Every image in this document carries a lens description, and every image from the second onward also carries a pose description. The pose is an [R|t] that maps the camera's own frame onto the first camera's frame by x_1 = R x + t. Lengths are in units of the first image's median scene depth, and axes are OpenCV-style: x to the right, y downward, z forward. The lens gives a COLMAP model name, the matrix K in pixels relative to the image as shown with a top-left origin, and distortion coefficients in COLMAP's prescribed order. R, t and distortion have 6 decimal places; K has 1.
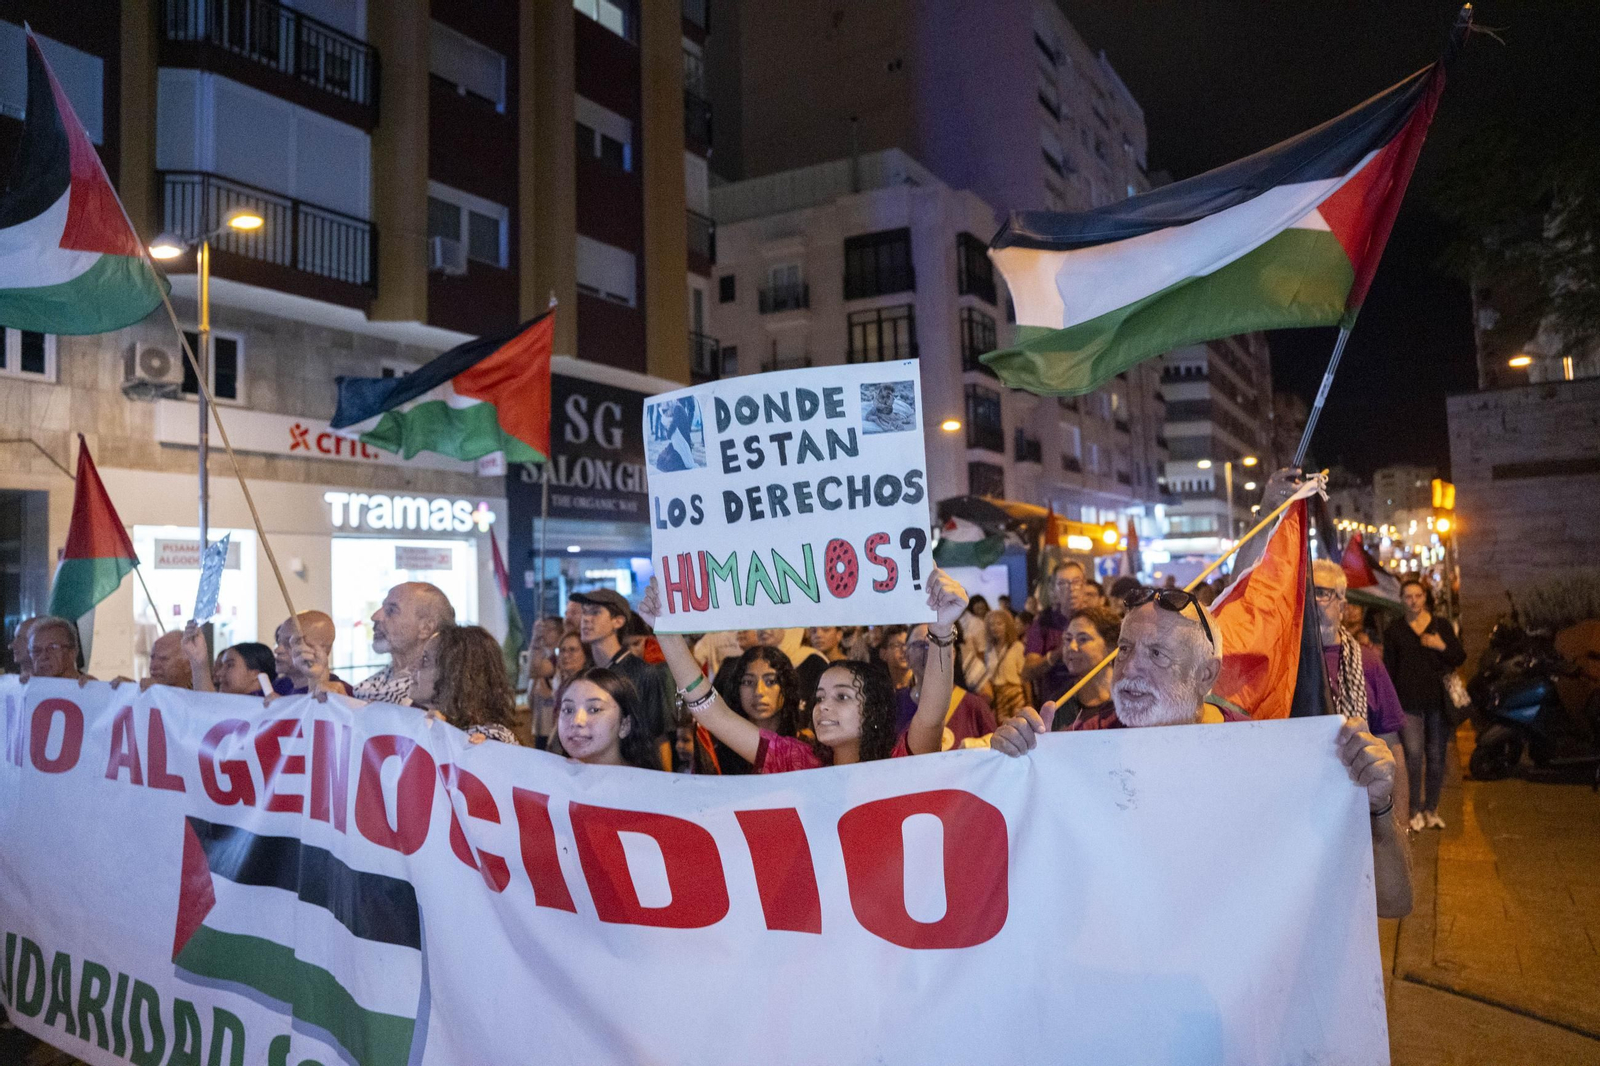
lens RADIAL K [[1111.8, 0, 775.8], [0, 1111.8, 562.1], [0, 0, 1]] dist [-0.124480, 0.077925]
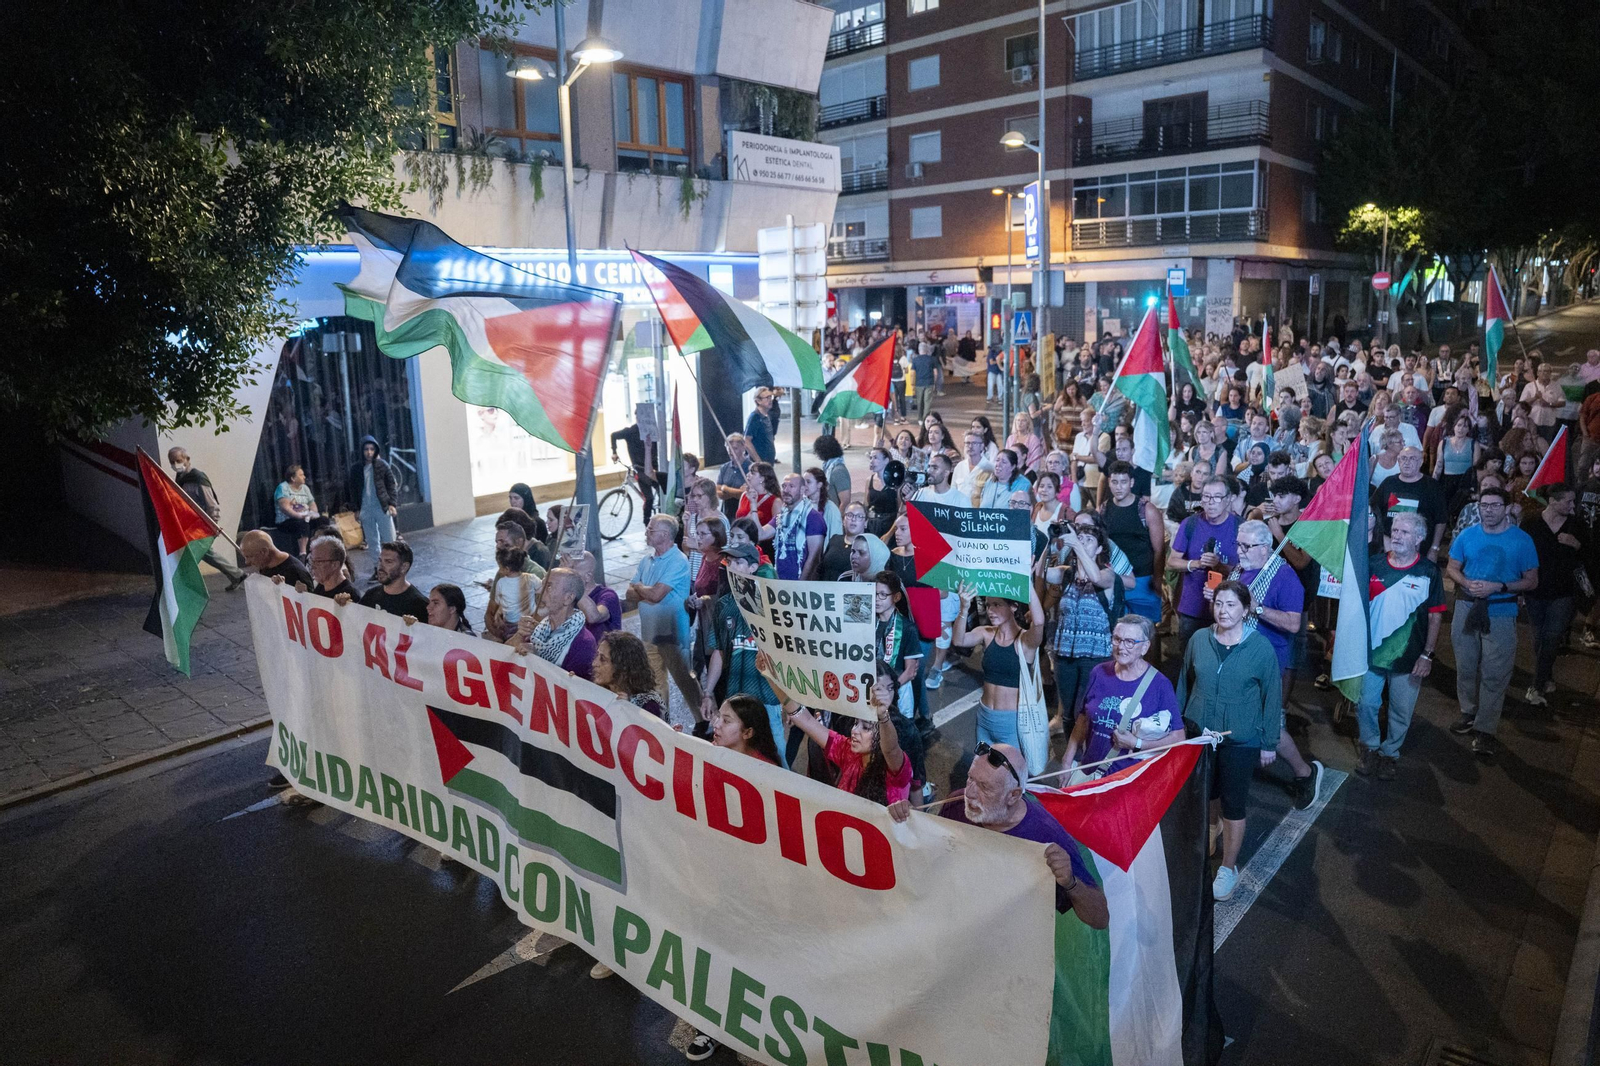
lens RADIAL K [[1111.8, 0, 788.5], [0, 1111.8, 533.1], [0, 0, 1]] dist [-0.124480, 0.077925]
pose [[0.994070, 0.036260, -0.102518, 0.167485], [-0.009807, 0.968820, 0.247573, -0.702236], [0.108298, -0.245099, 0.963430, -0.753987]]
